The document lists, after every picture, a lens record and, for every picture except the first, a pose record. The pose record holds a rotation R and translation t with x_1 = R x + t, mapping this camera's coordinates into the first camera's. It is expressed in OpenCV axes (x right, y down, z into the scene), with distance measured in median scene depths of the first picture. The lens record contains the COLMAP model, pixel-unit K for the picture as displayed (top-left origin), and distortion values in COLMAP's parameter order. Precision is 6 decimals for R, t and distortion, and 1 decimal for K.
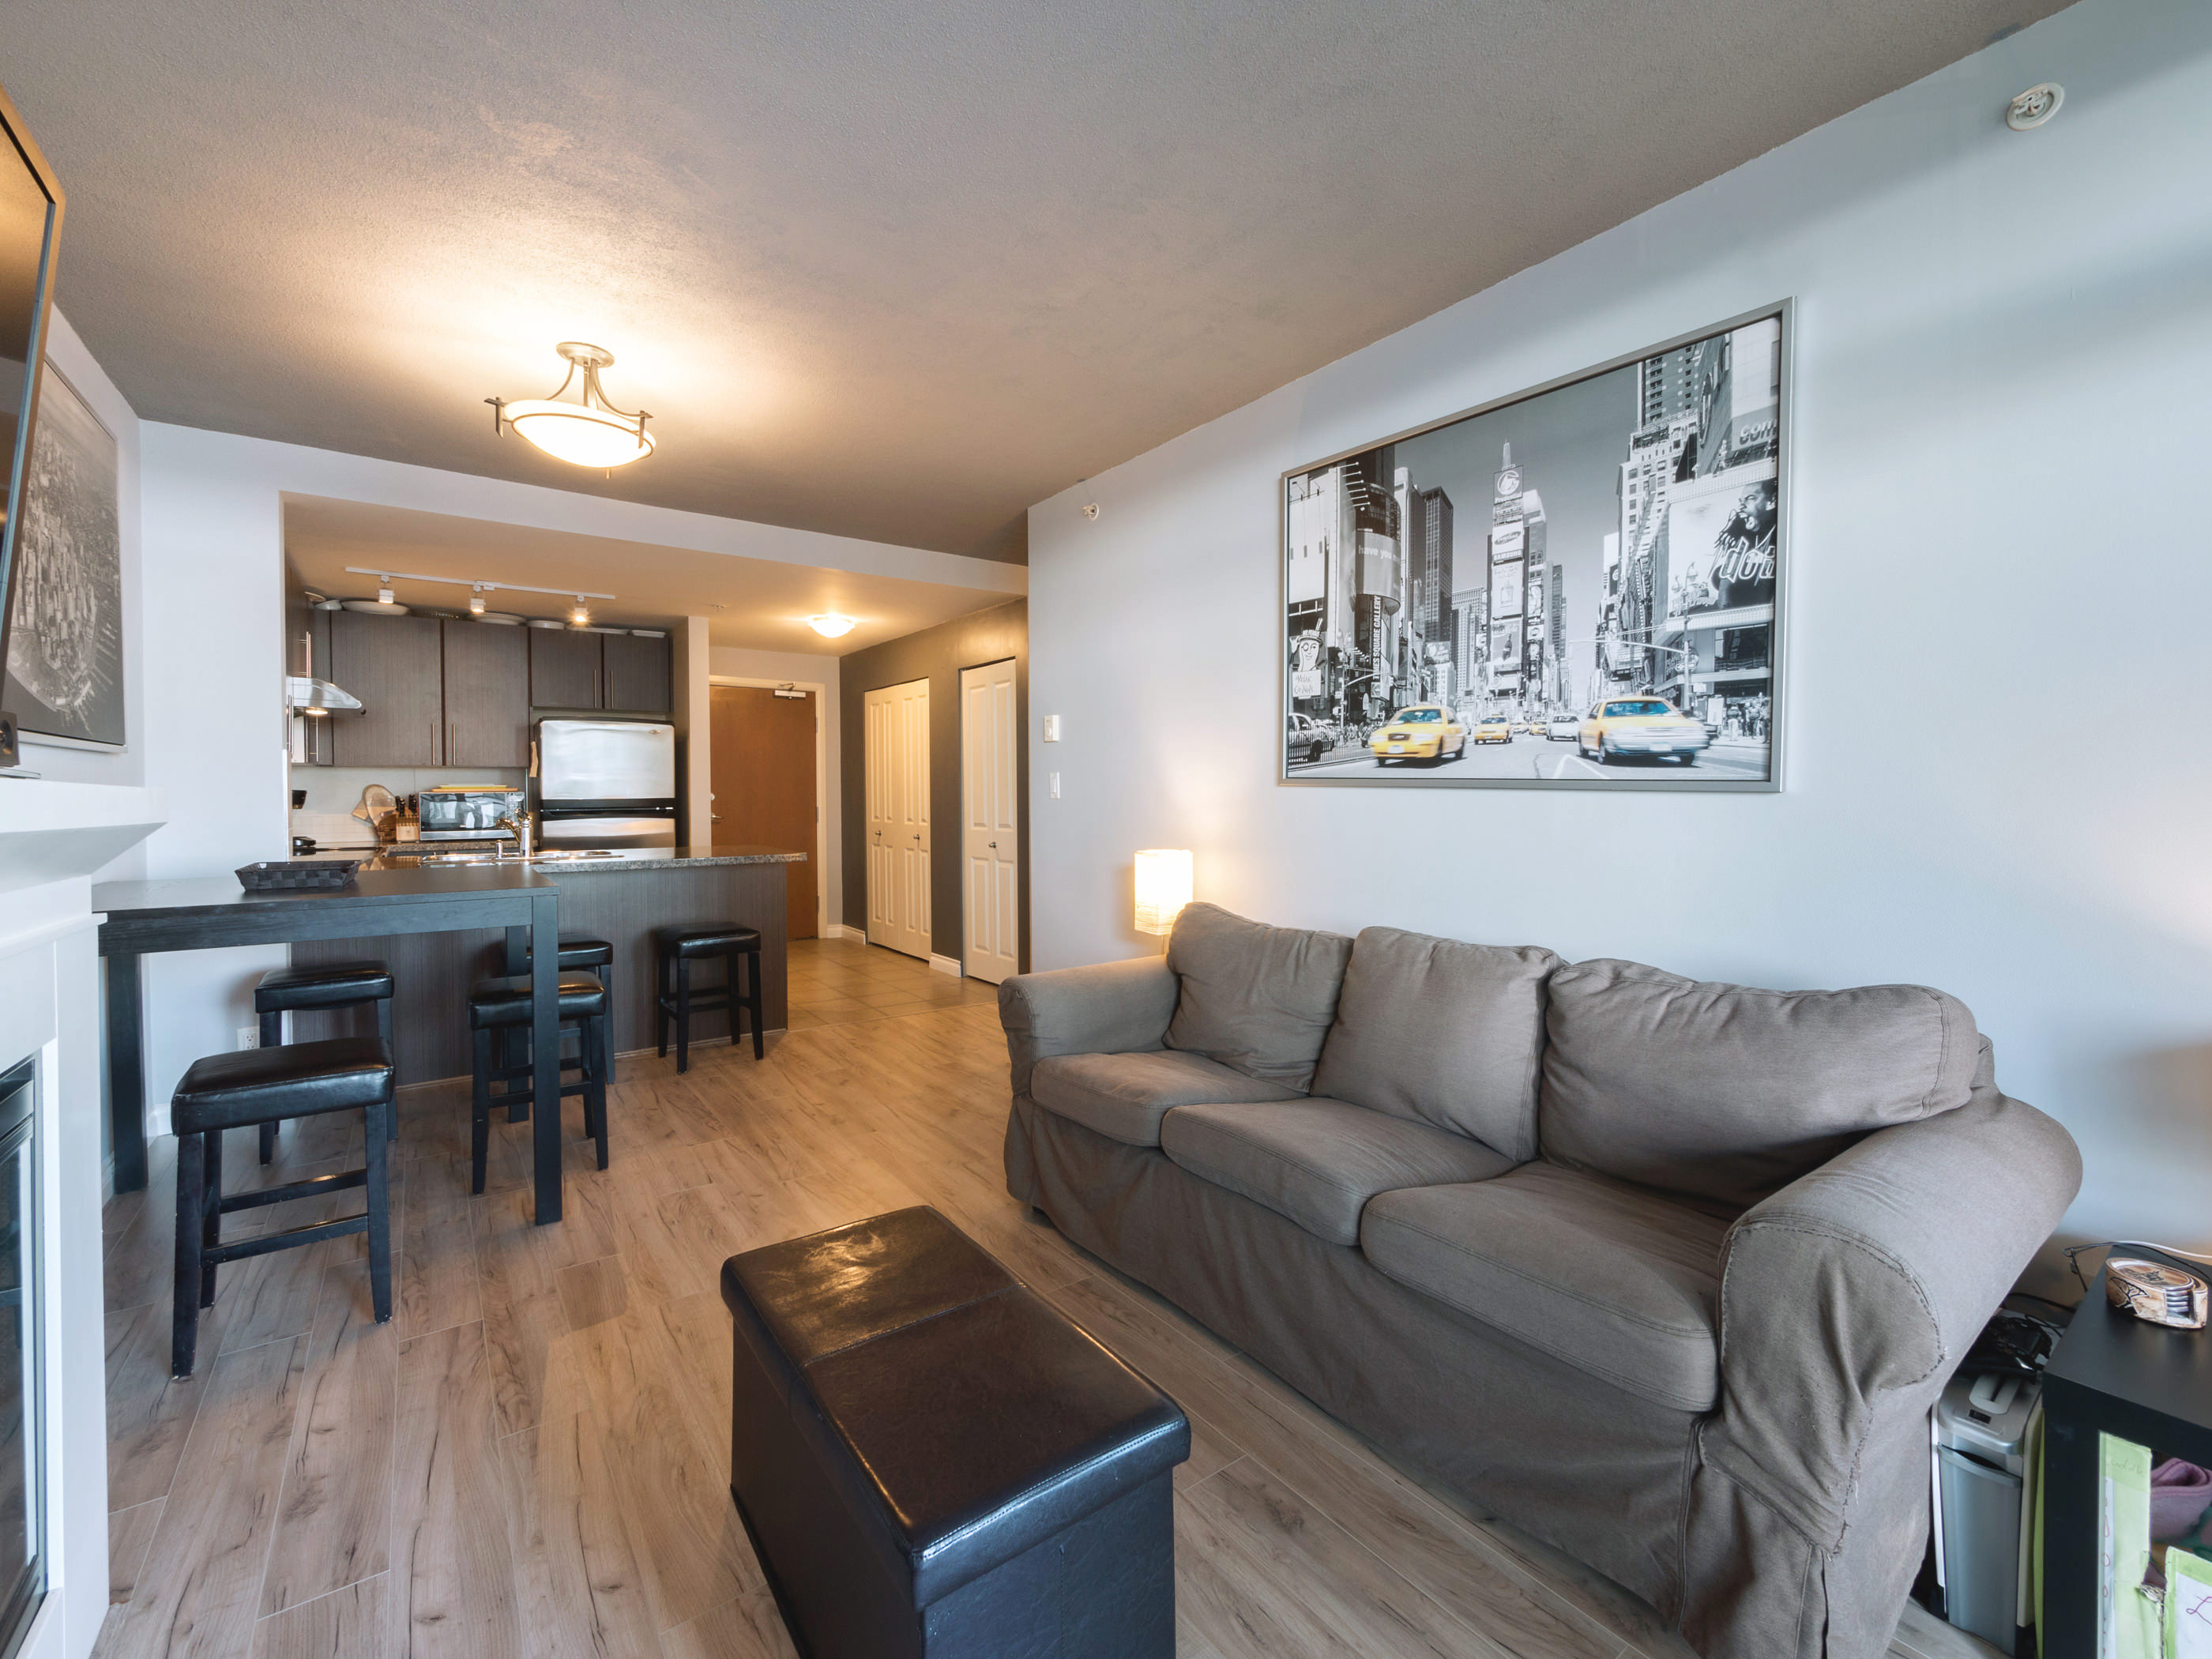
lens RADIAL K [[929.7, 0, 1106.0], [0, 929.7, 829.5], [0, 0, 1]] dist [-0.009902, 0.000010]
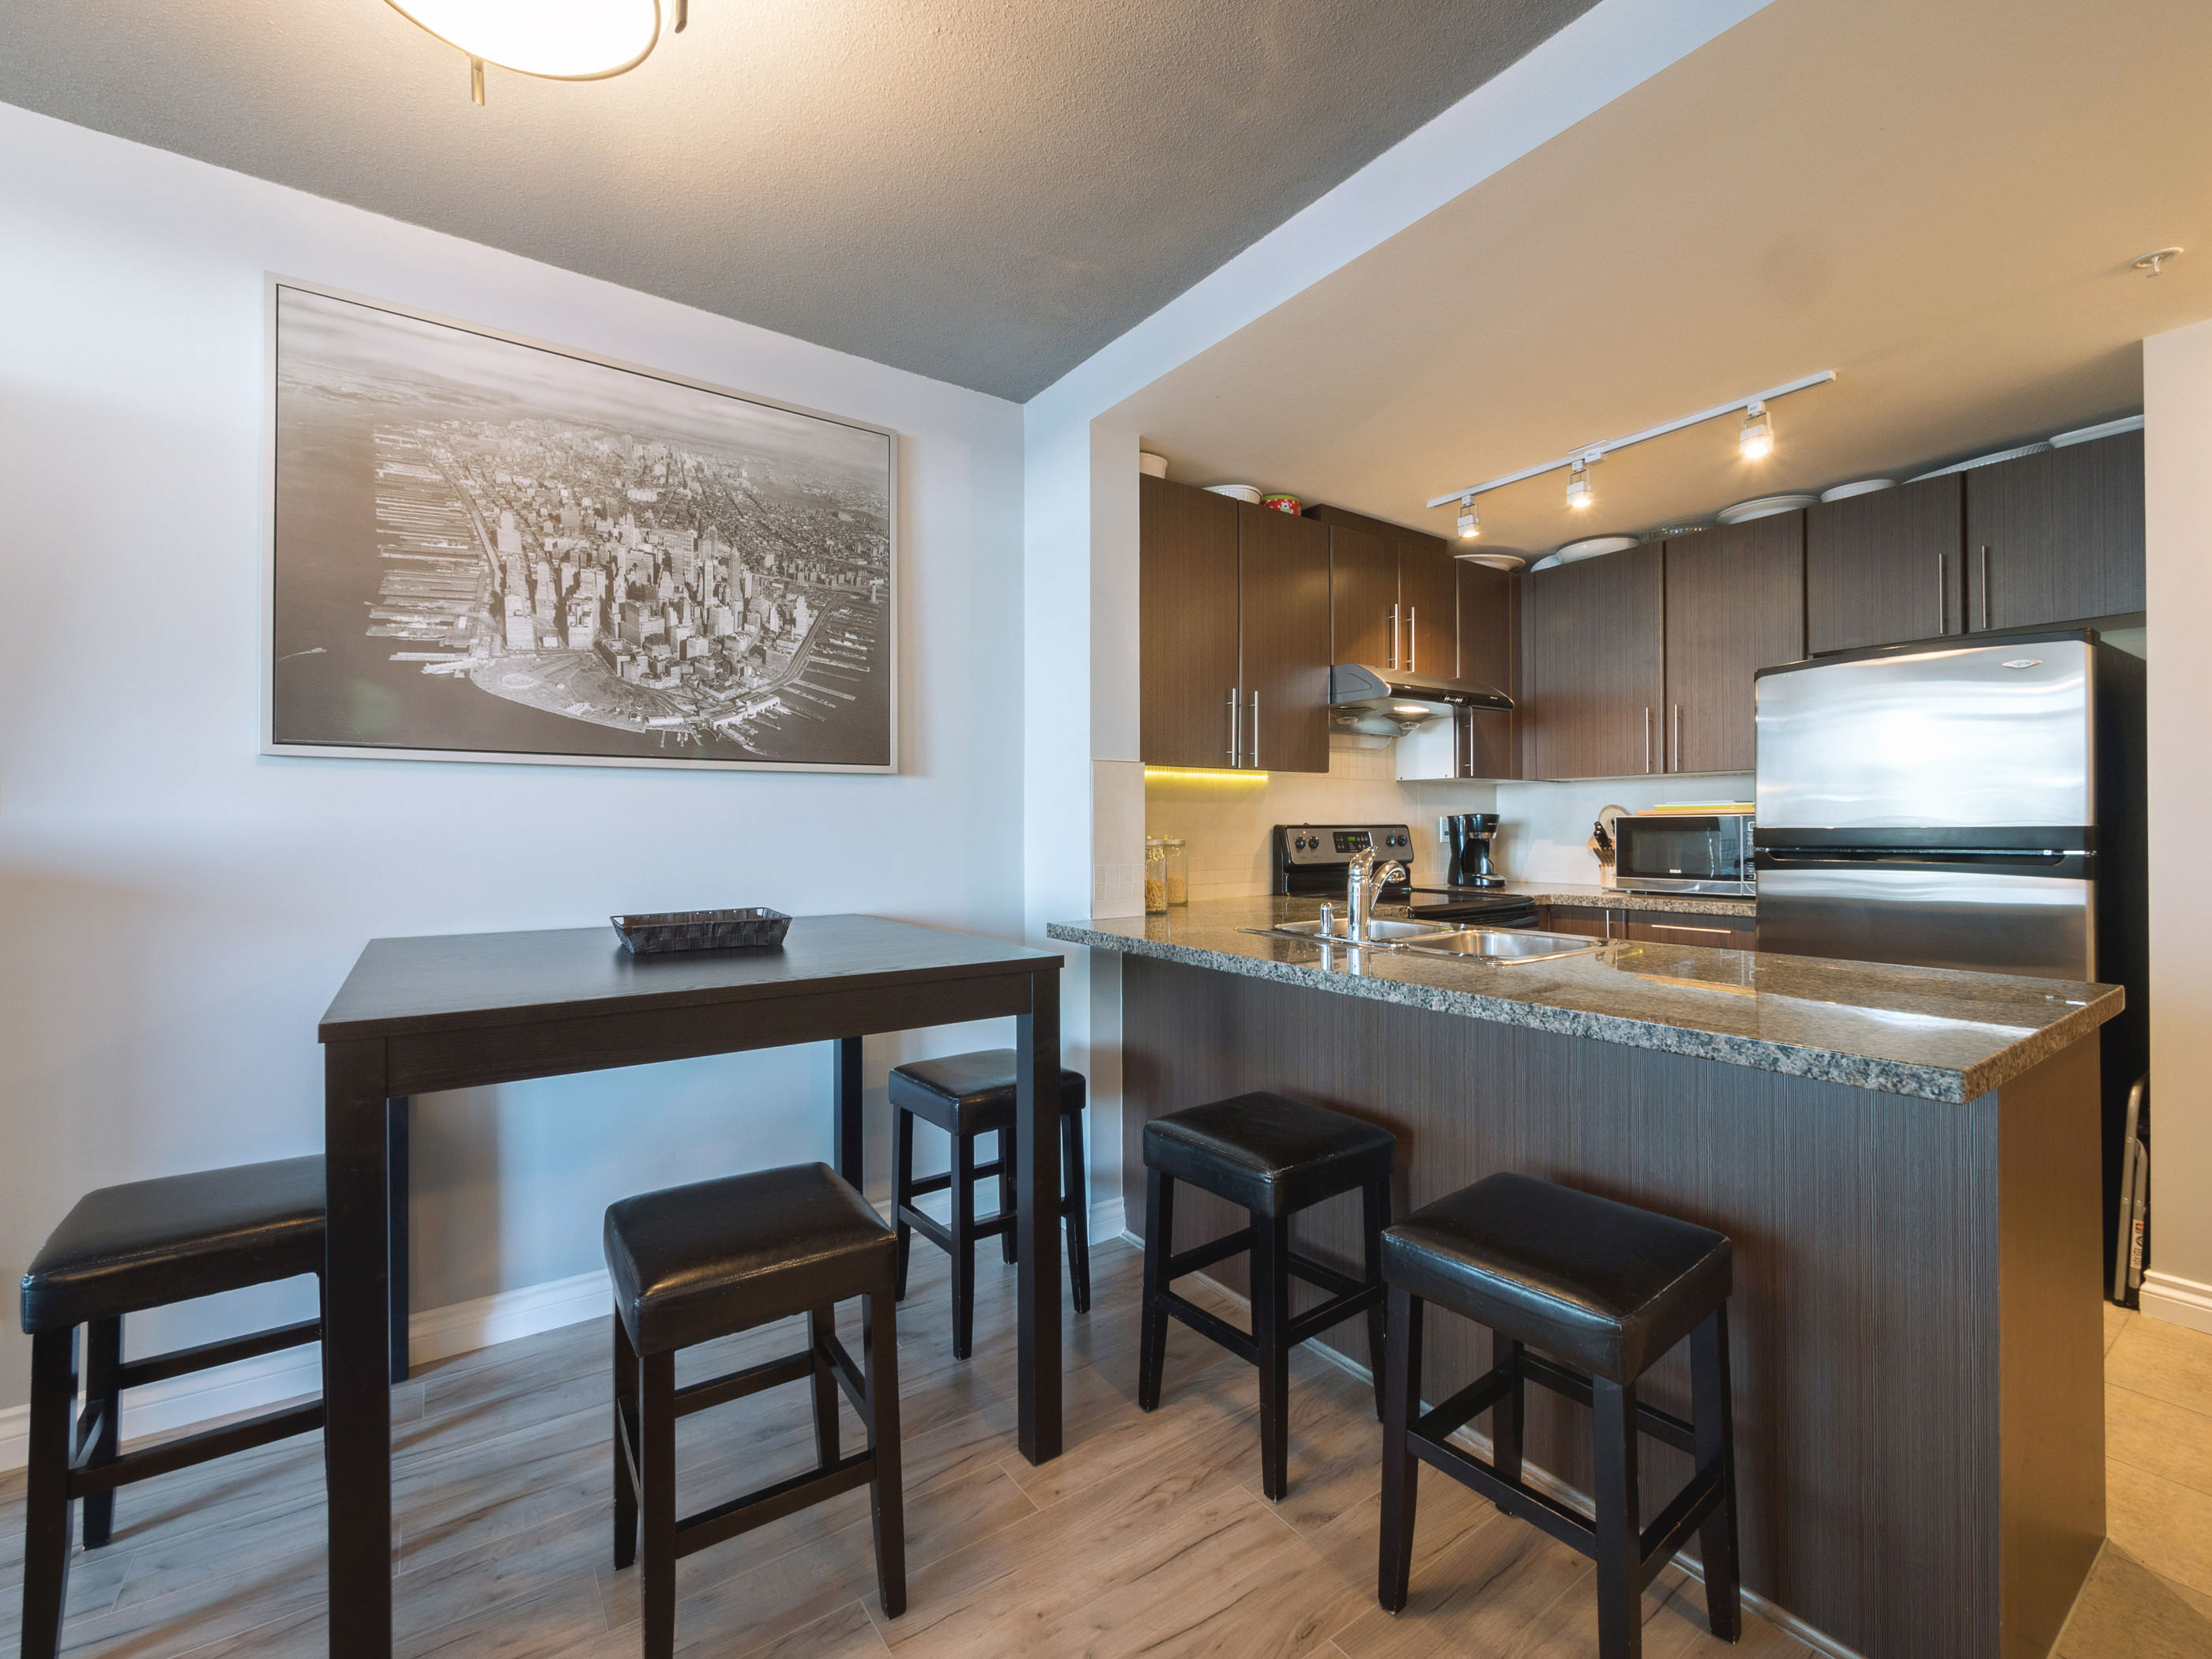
lens RADIAL K [[929.7, 0, 1106.0], [0, 929.7, 829.5], [0, 0, 1]] dist [-0.009902, 0.000010]
pose [[-0.018678, 0.009040, -0.999785, -0.163195], [-0.036386, 0.999291, 0.009715, -0.047901], [0.999163, 0.036559, -0.018335, 1.310884]]
